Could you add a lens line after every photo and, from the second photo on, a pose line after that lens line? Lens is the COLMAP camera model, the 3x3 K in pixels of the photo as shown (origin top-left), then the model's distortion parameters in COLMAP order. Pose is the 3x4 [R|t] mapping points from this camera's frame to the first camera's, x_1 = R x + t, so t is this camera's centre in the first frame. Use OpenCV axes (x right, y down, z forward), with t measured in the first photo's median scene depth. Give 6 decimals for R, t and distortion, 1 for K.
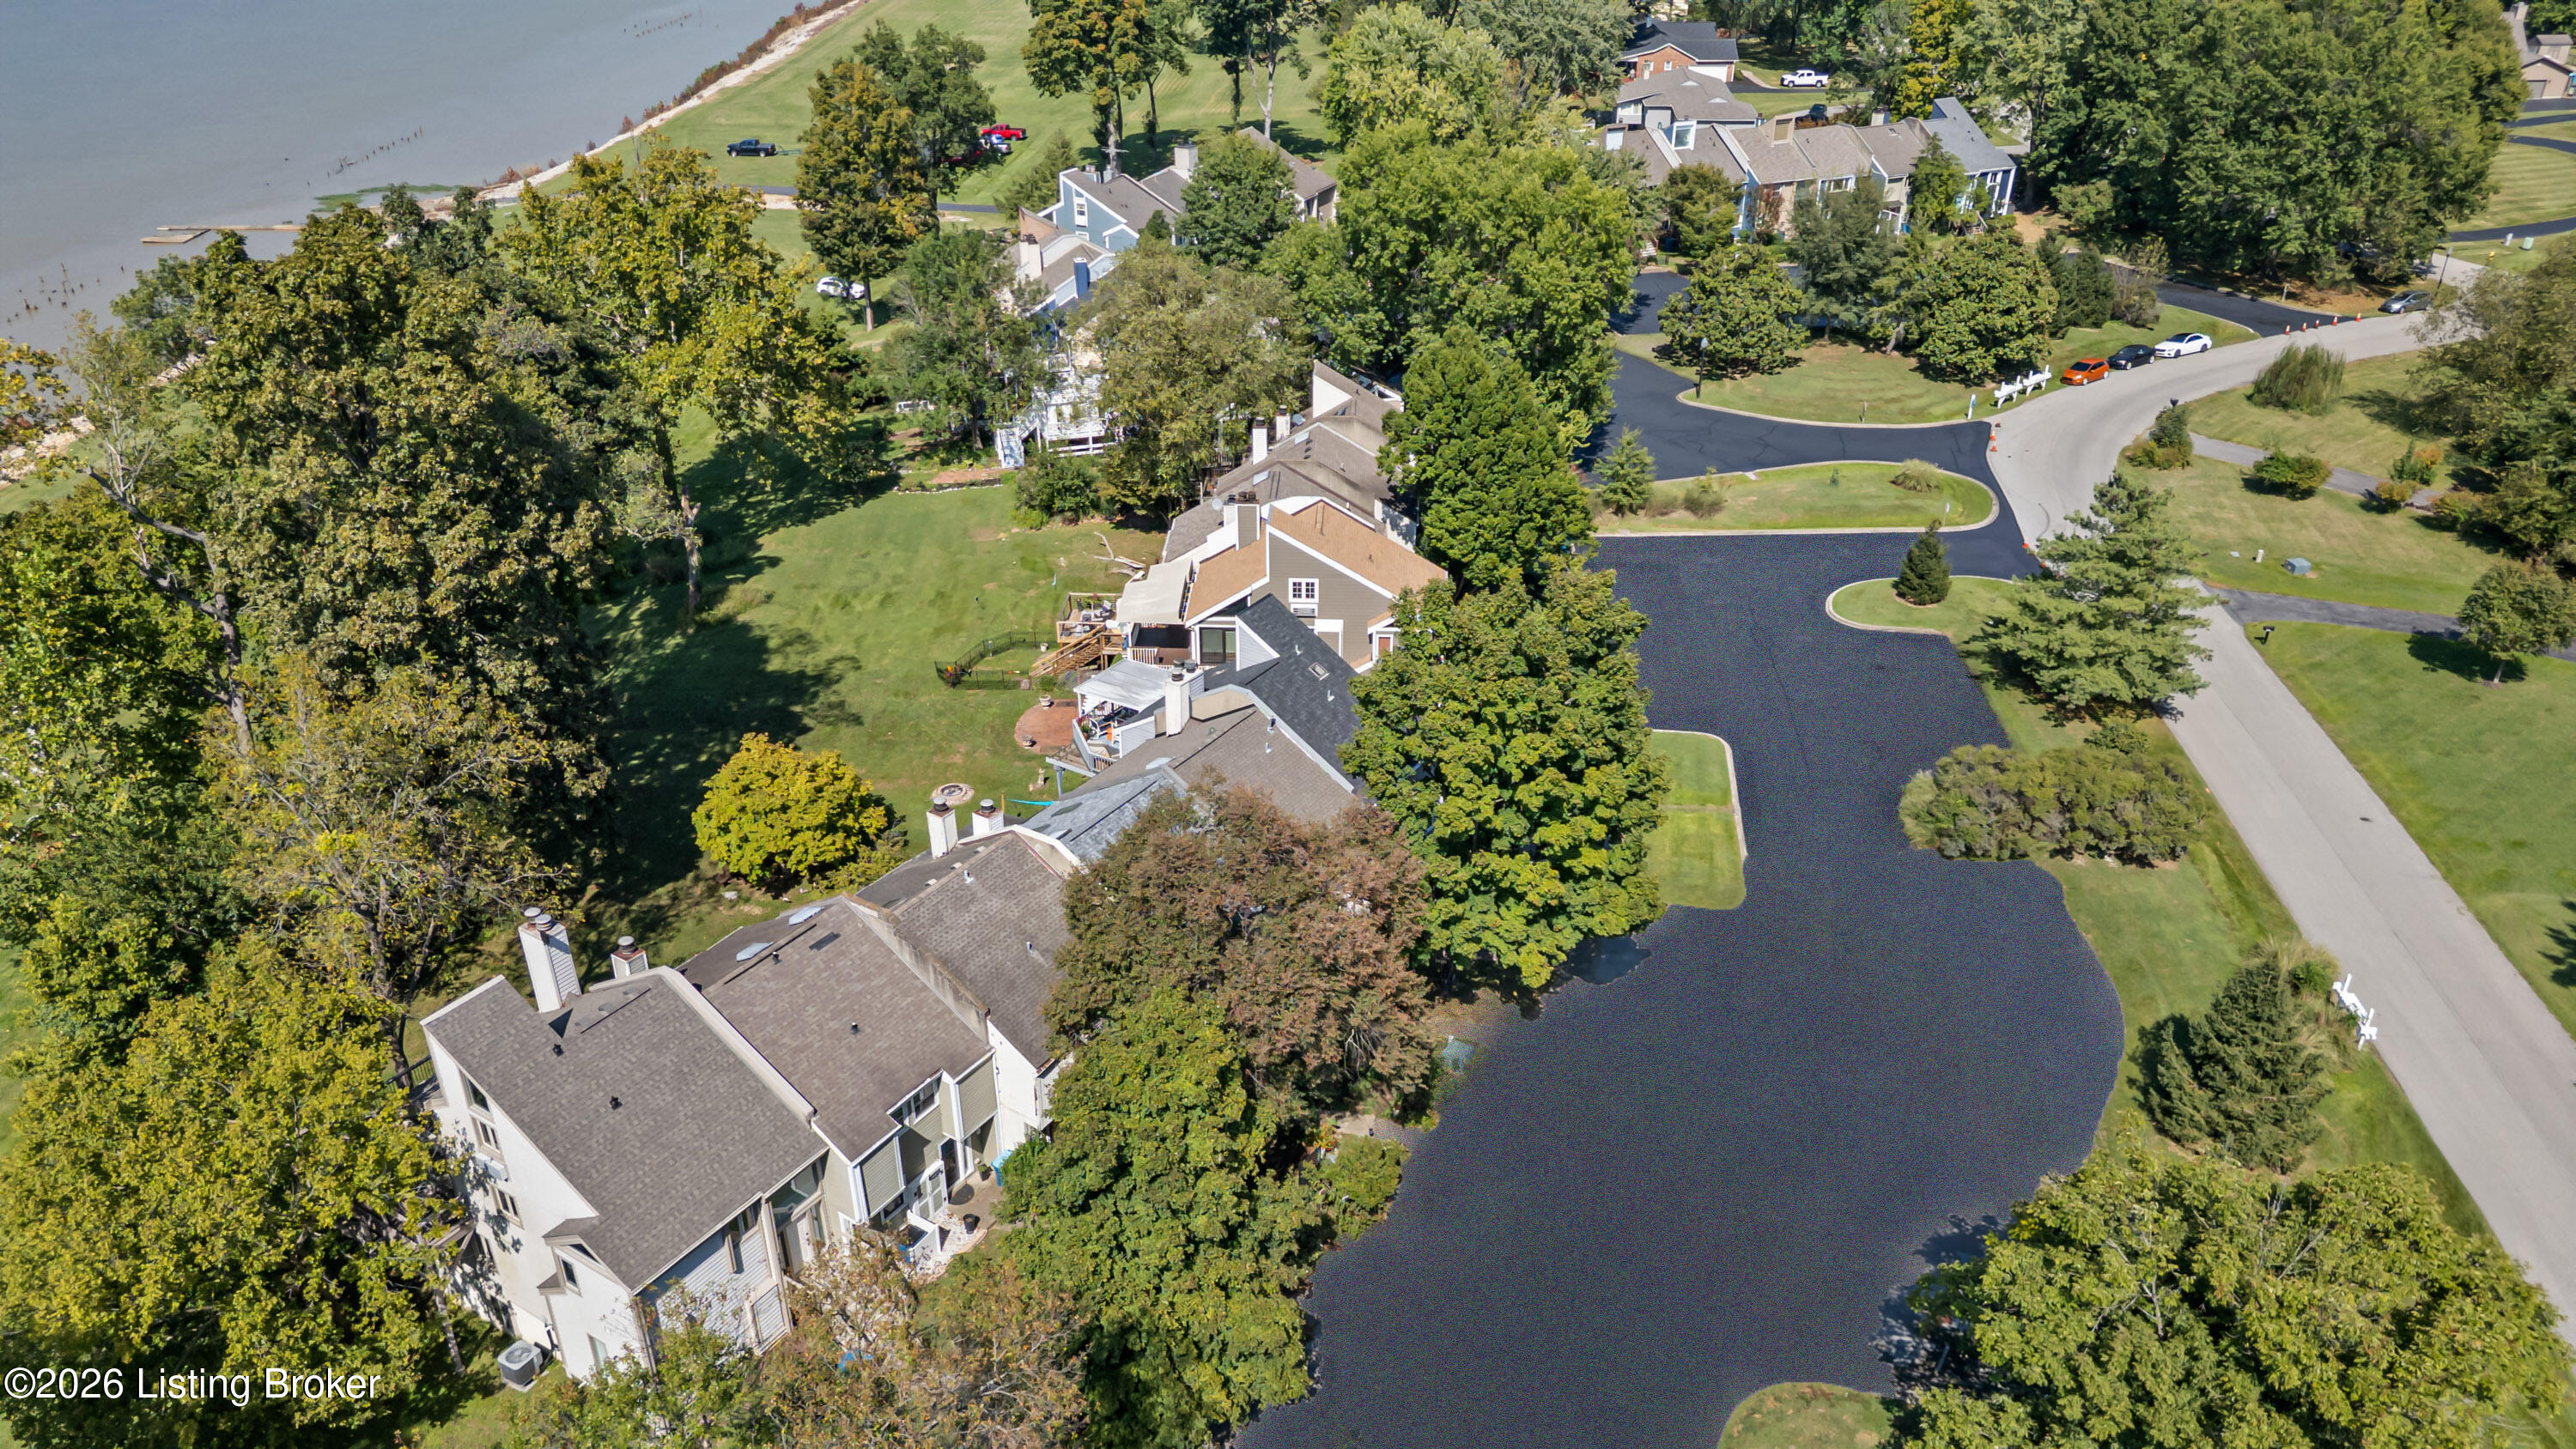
lens RADIAL K [[1686.6, 0, 1248.7], [0, 1686.6, 729.7], [0, 0, 1]] dist [0.054479, -0.043105]
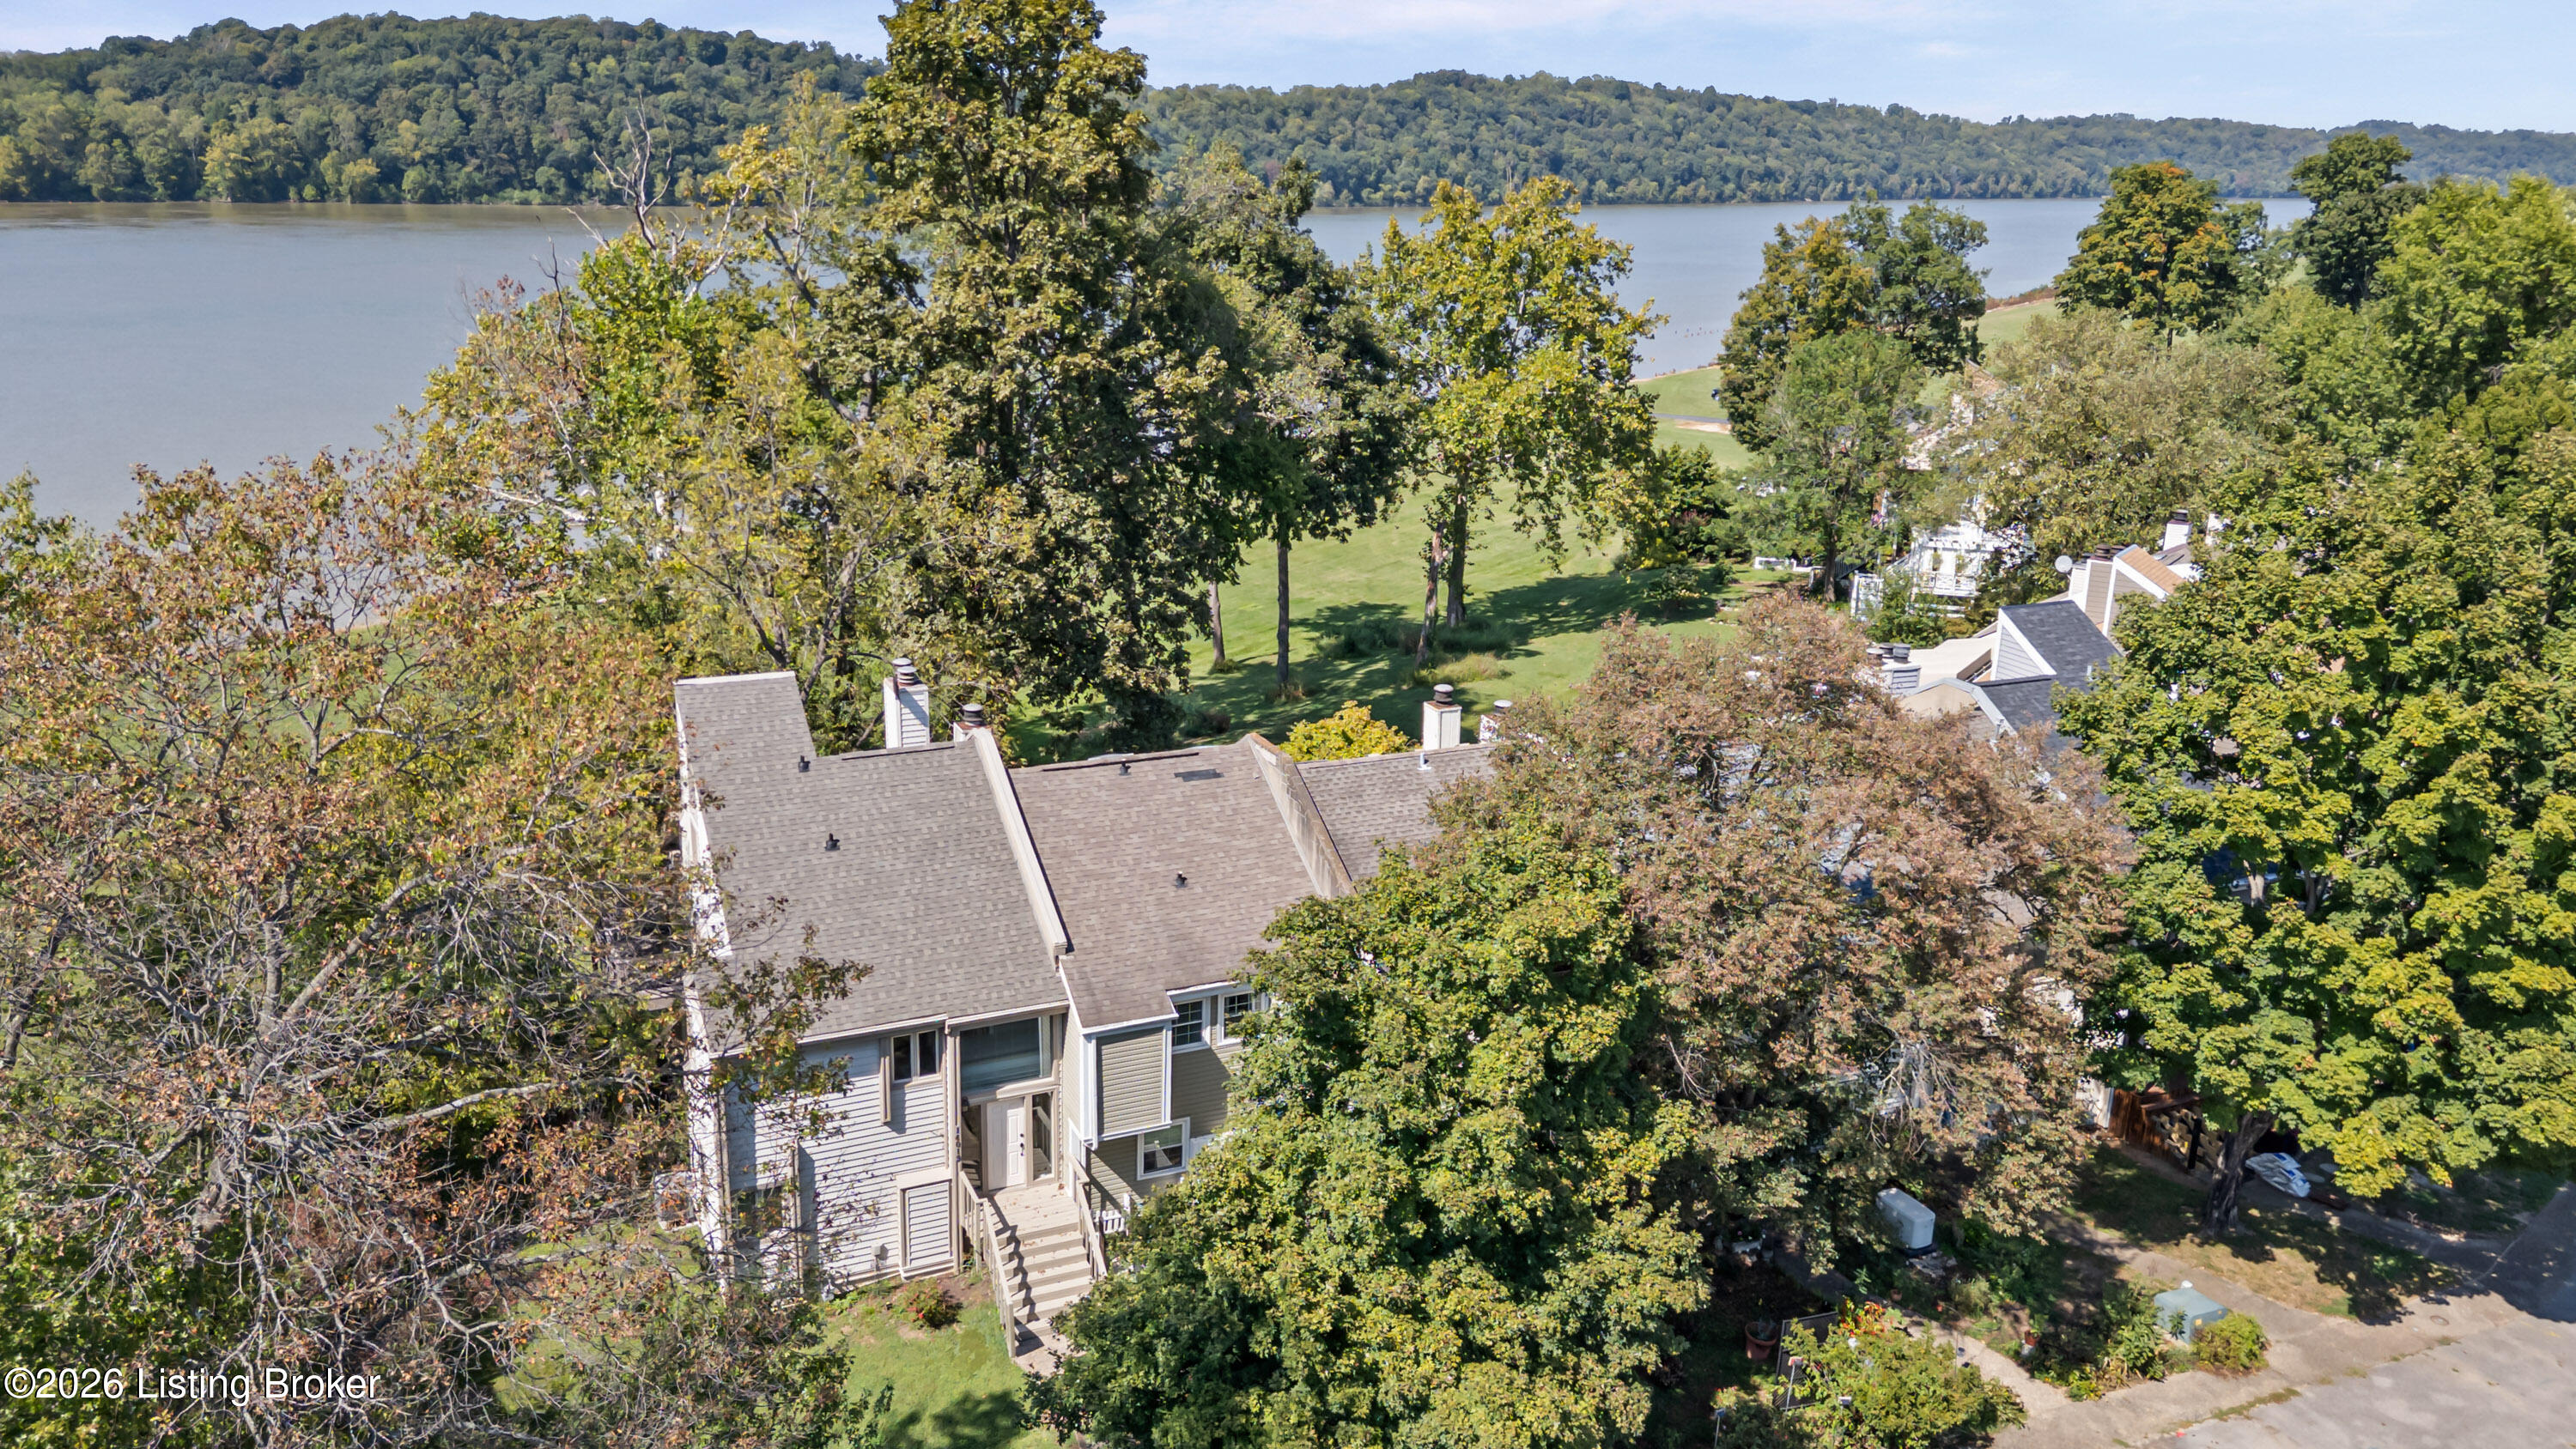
lens RADIAL K [[1763.0, 0, 1331.3], [0, 1763.0, 795.6], [0, 0, 1]] dist [0.060503, -0.060004]
pose [[0.845787, 0.176704, -0.503409, 0.153975], [-0.279191, 0.950644, -0.135385, 0.194443], [0.454639, 0.255054, 0.853376, 0.352126]]
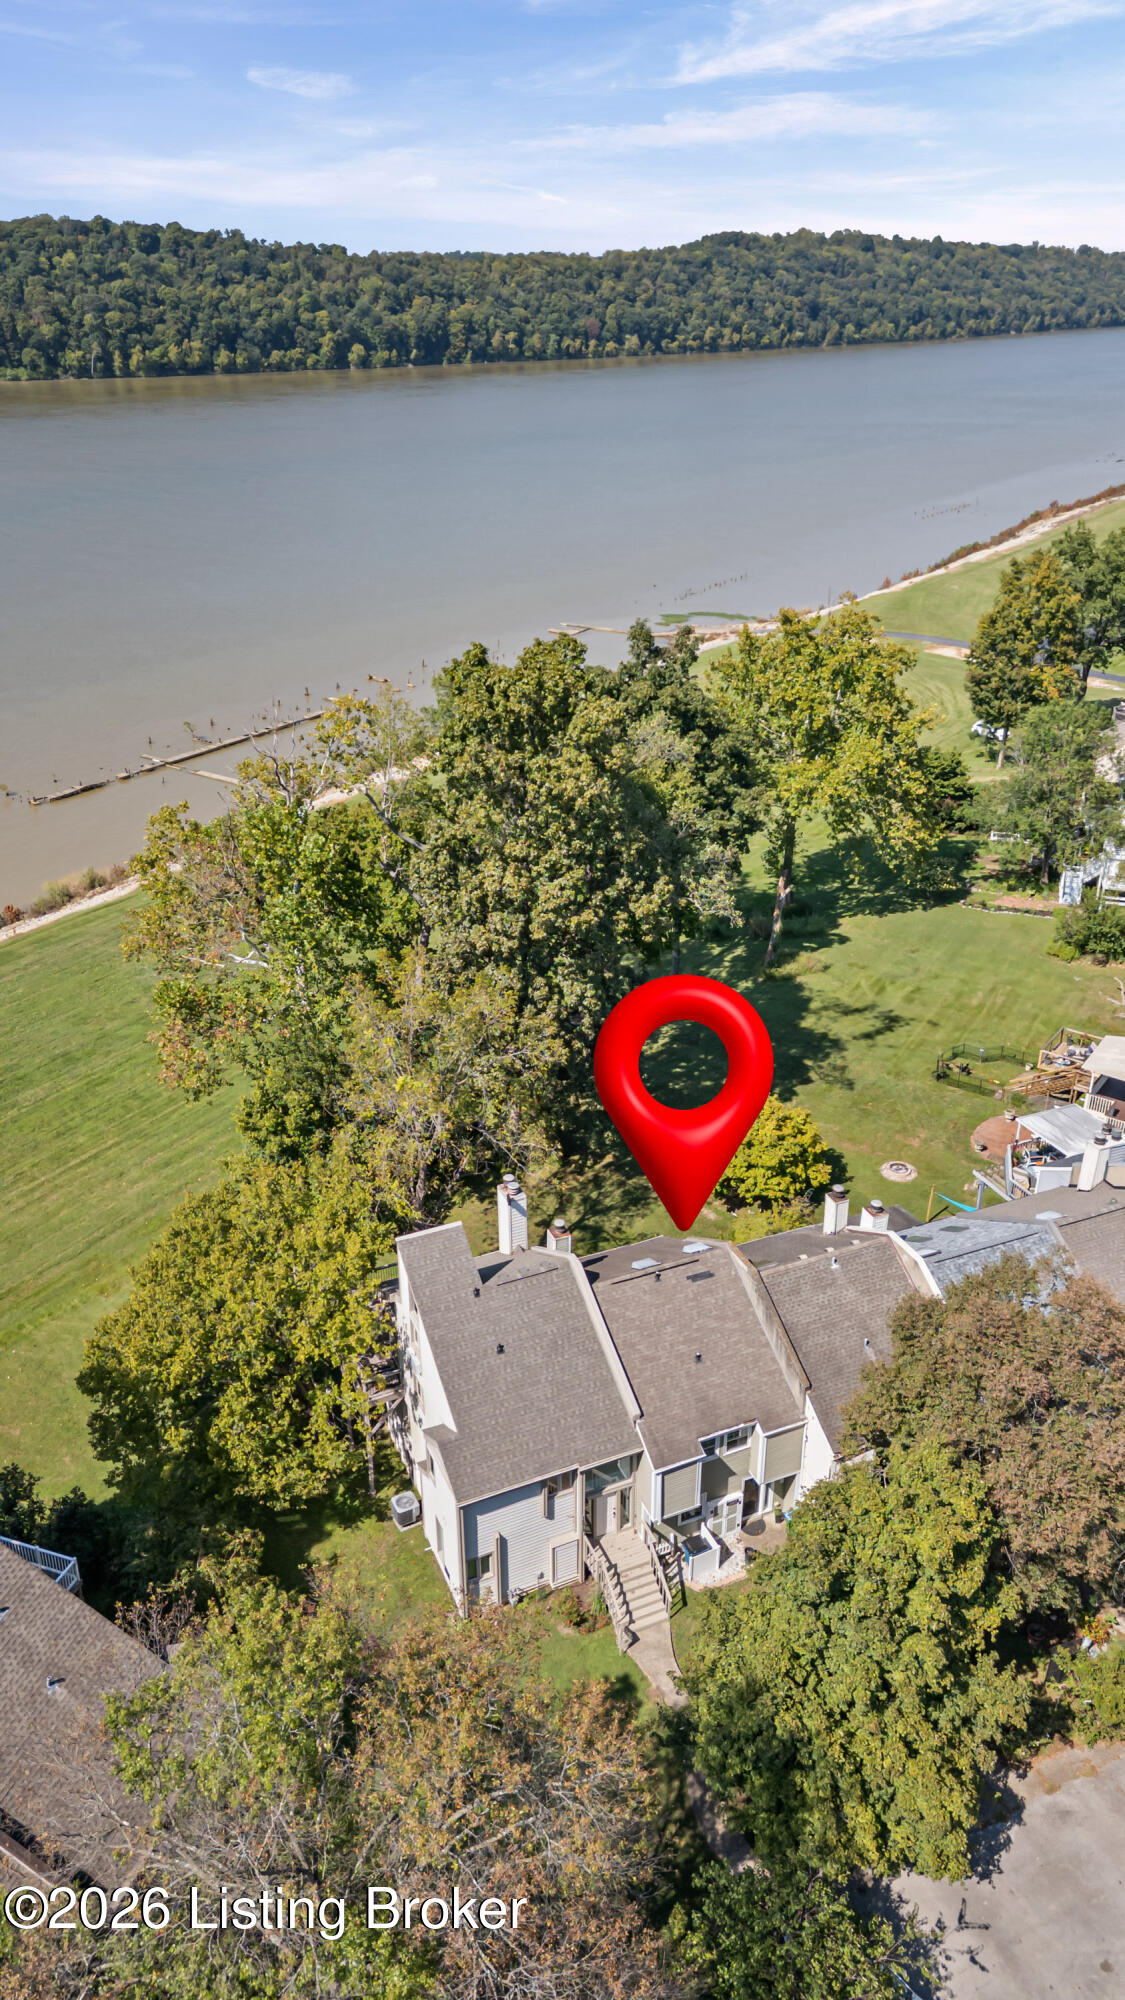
lens RADIAL K [[1309.7, 0, 623.0], [0, 1309.7, 1005.3], [0, 0, 1]] dist [0.054479, -0.043105]
pose [[0.846281, 0.250995, -0.469903, 0.081855], [-0.266866, 0.963139, 0.033837, -0.068726], [0.461075, 0.096766, 0.882069, 0.120871]]
